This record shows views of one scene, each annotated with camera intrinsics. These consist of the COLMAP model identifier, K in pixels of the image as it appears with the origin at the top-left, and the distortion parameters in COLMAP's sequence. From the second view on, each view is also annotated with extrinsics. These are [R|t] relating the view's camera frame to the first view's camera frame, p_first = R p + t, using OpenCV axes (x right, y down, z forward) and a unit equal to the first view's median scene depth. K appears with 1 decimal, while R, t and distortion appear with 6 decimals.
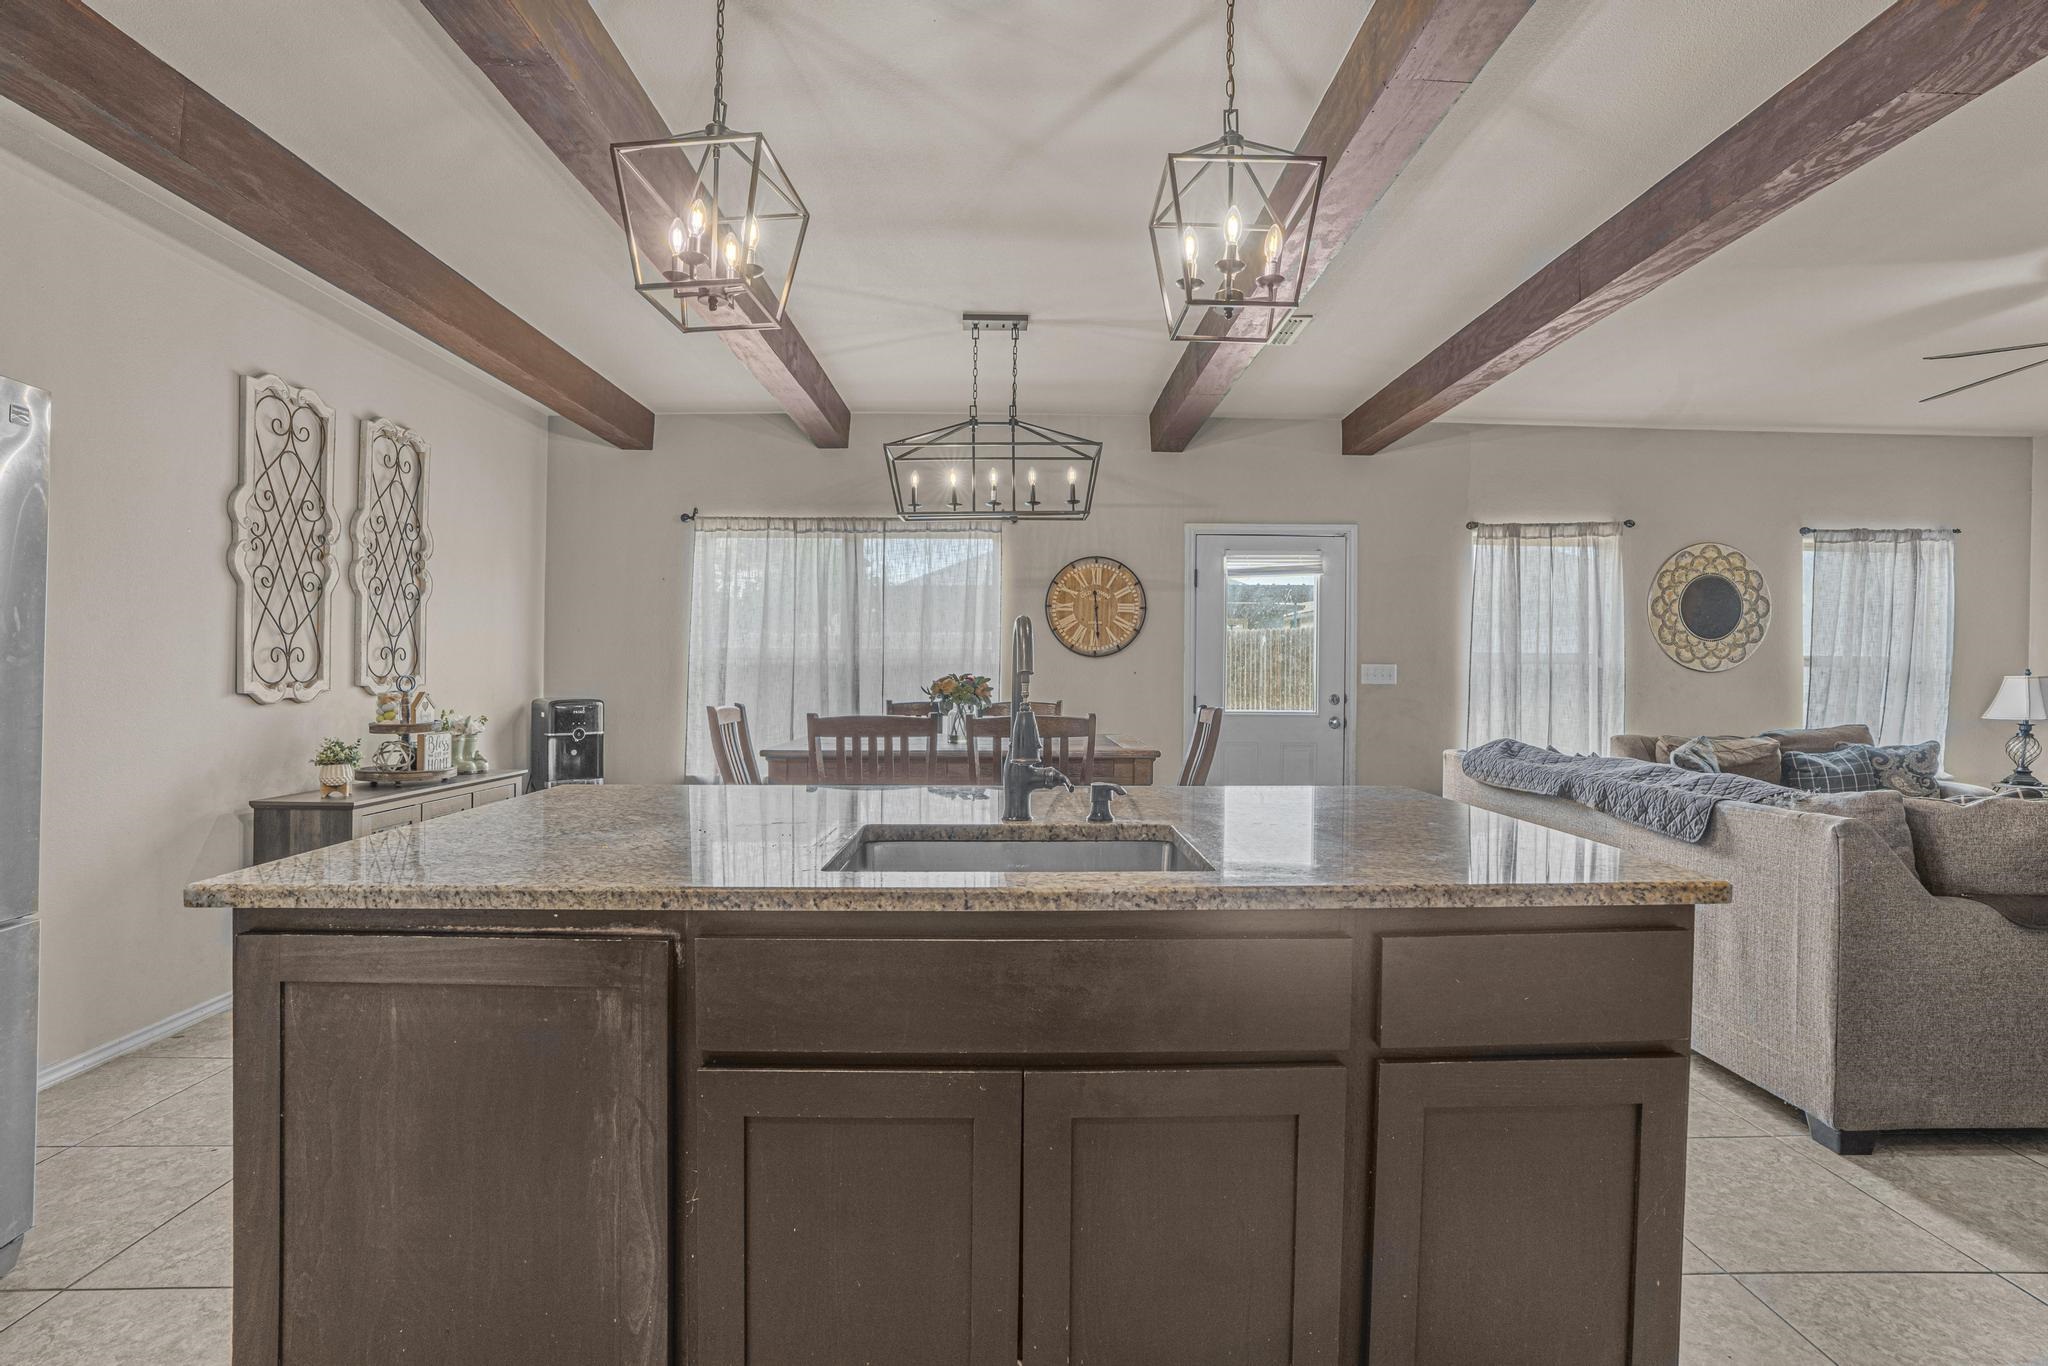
lens RADIAL K [[953.3, 0, 1065.3], [0, 953.3, 667.9], [0, 0, 1]] dist [-0.004068, 0.007669]
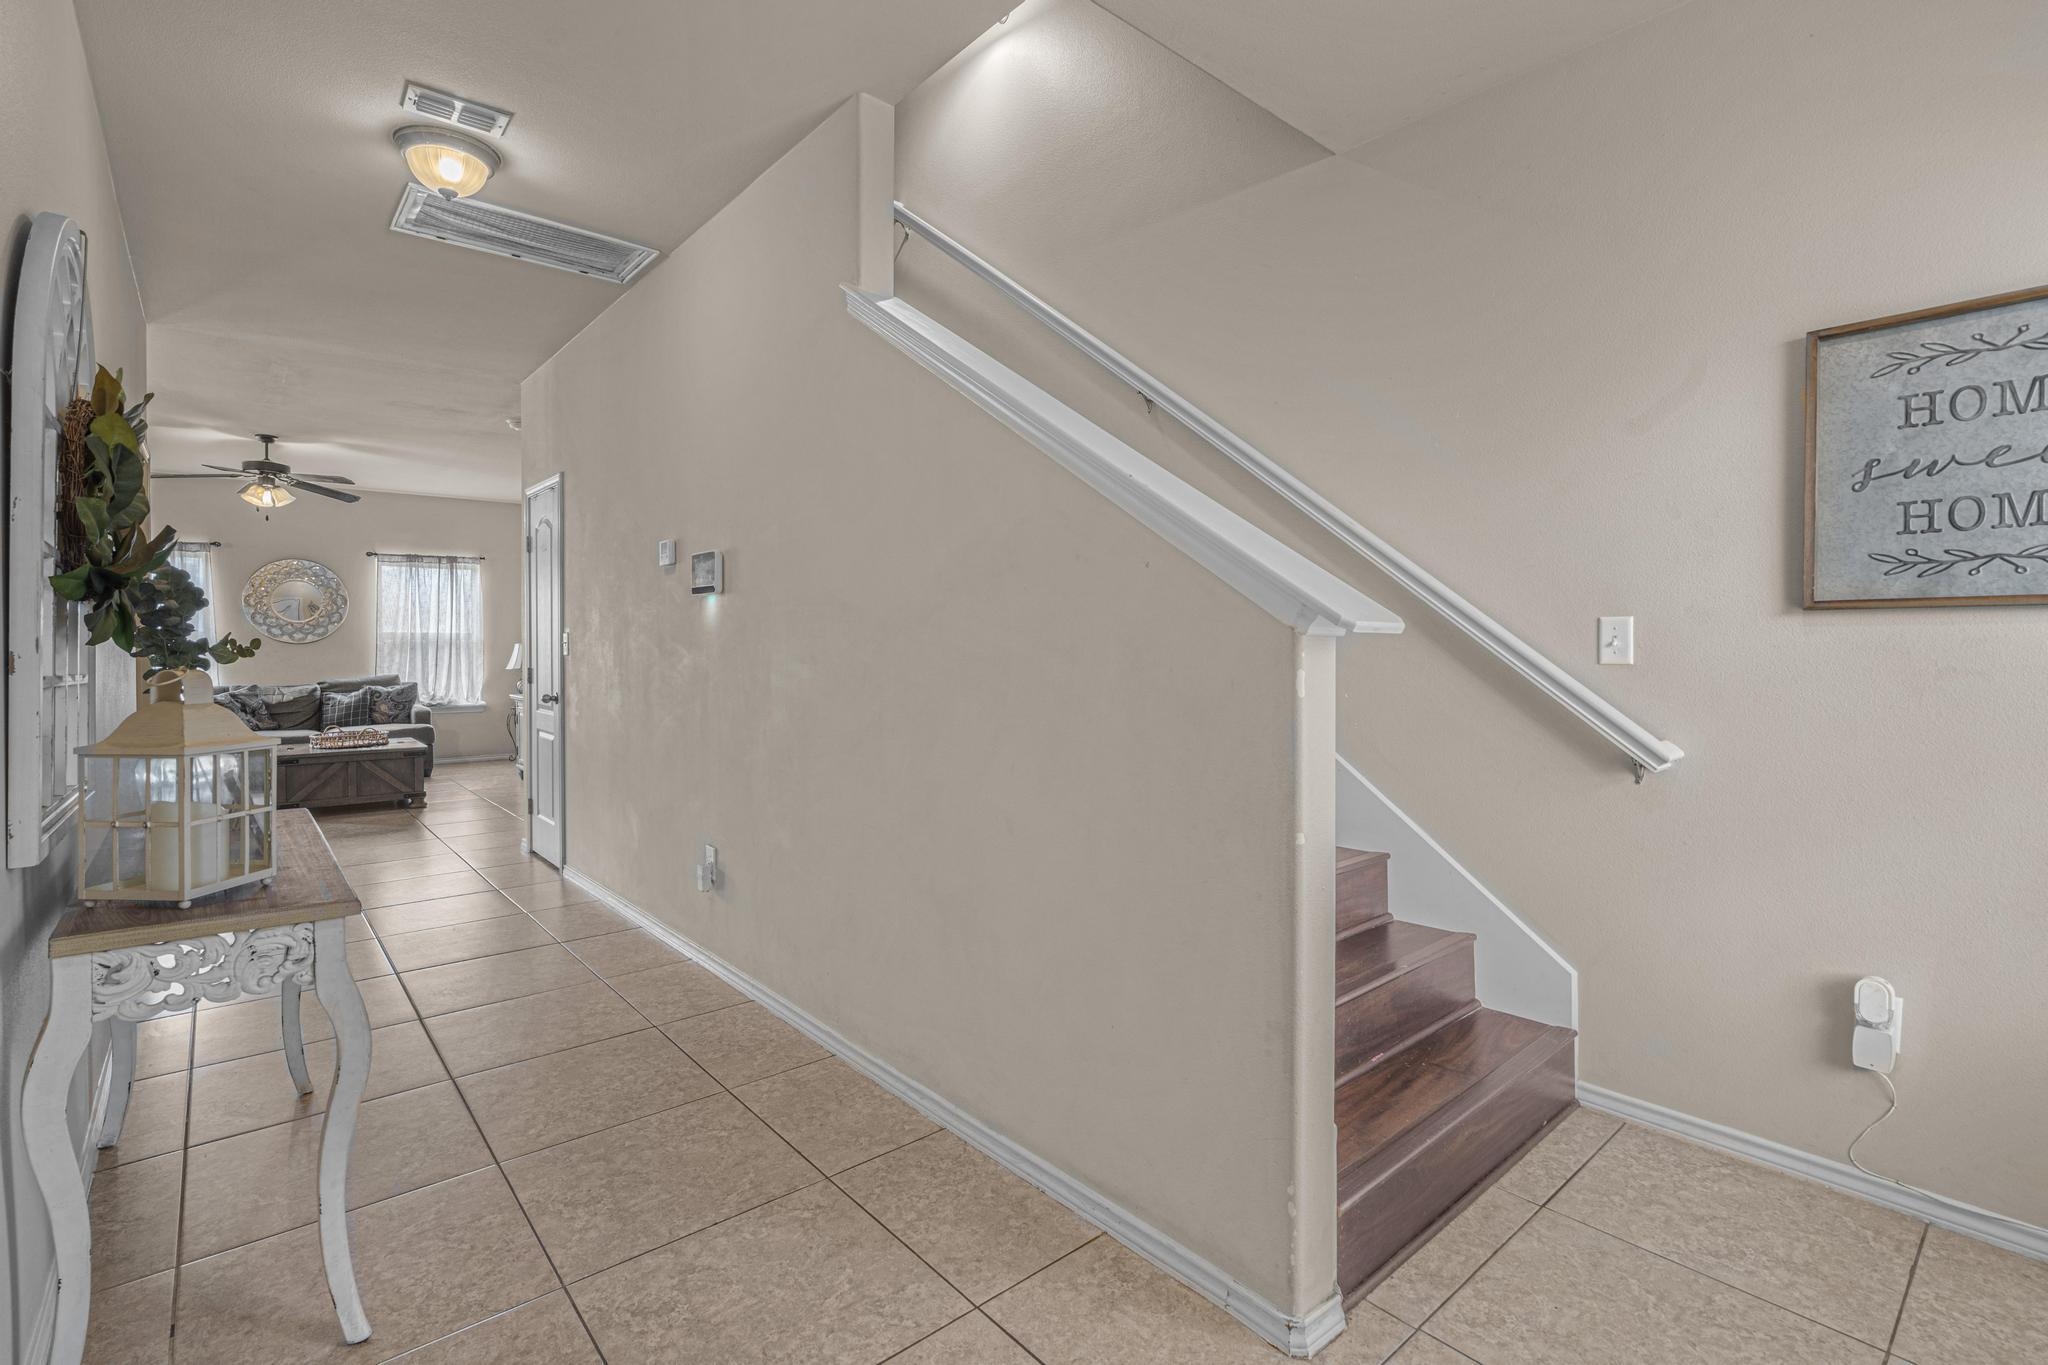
lens RADIAL K [[953.3, 0, 1030.4], [0, 953.3, 651.9], [0, 0, 1]] dist [-0.004068, 0.007669]
pose [[0.790166, -0.016148, 0.612680, 0.698434], [0.004383, 0.999776, 0.020698, -0.009094], [-0.612877, -0.013669, 0.790060, -0.982941]]
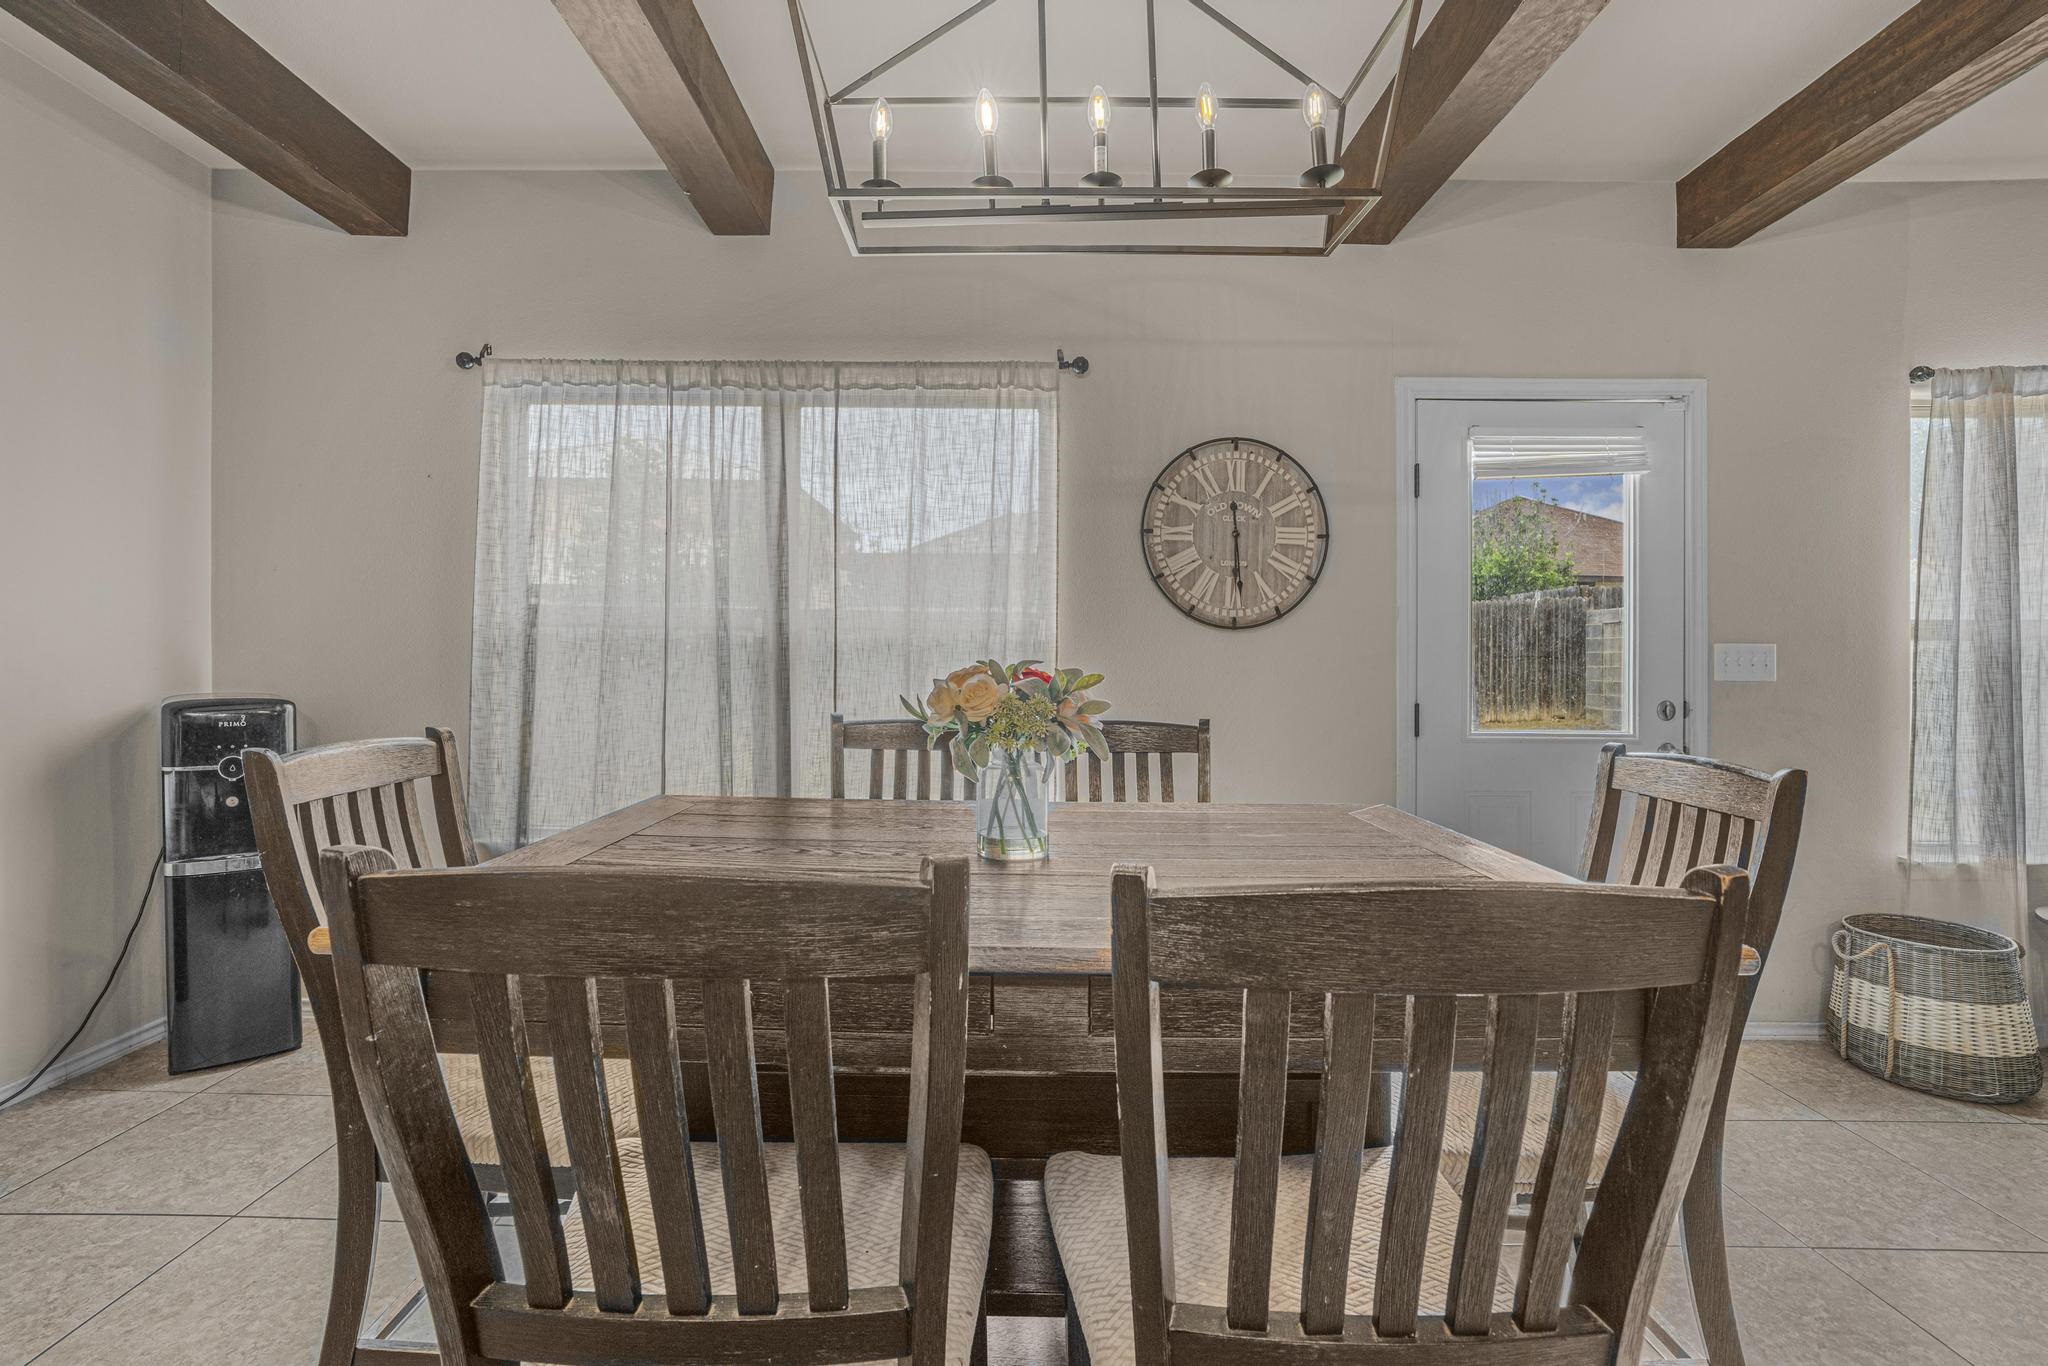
lens RADIAL K [[953.3, 0, 1018.6], [0, 953.3, 668.1], [0, 0, 1]] dist [-0.004068, 0.007669]
pose [[0.998453, 0.010276, -0.054646, -0.057754], [-0.008667, 0.999524, 0.029601, -0.004196], [0.054924, -0.029082, 0.998067, 0.465484]]
